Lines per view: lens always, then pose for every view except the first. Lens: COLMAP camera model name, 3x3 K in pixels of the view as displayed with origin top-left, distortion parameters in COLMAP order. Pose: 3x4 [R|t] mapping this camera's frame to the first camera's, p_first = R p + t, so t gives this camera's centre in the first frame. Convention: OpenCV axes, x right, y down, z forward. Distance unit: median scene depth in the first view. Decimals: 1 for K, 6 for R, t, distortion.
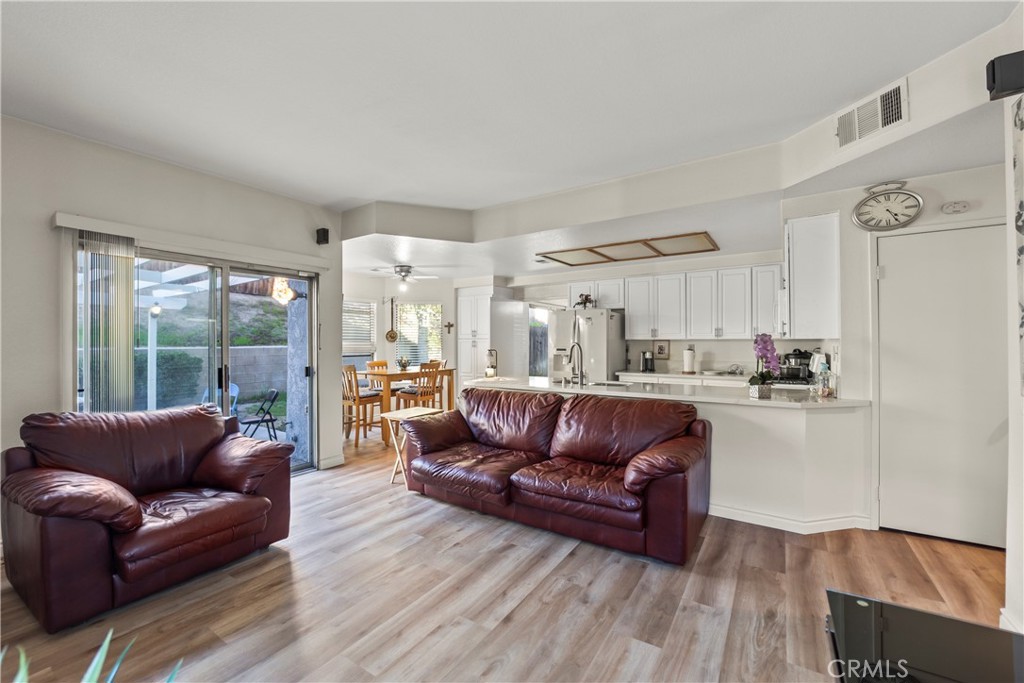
lens RADIAL K [[424.3, 0, 502.4], [0, 424.3, 344.8], [0, 0, 1]] dist [-0.000021, 0.000004]
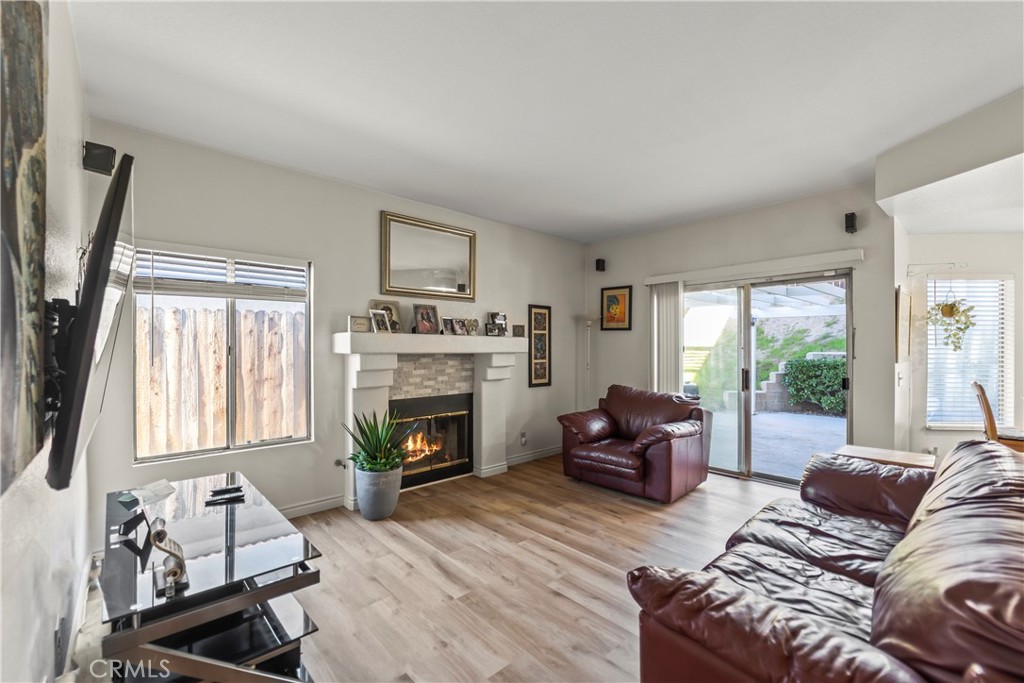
lens RADIAL K [[424.3, 0, 502.4], [0, 424.3, 344.8], [0, 0, 1]] dist [-0.000021, 0.000004]
pose [[-0.256993, -0.002960, -0.966409, 1.107084], [-0.007753, 0.999969, -0.001001, -0.019473], [0.966382, 0.007235, -0.257008, 1.099353]]
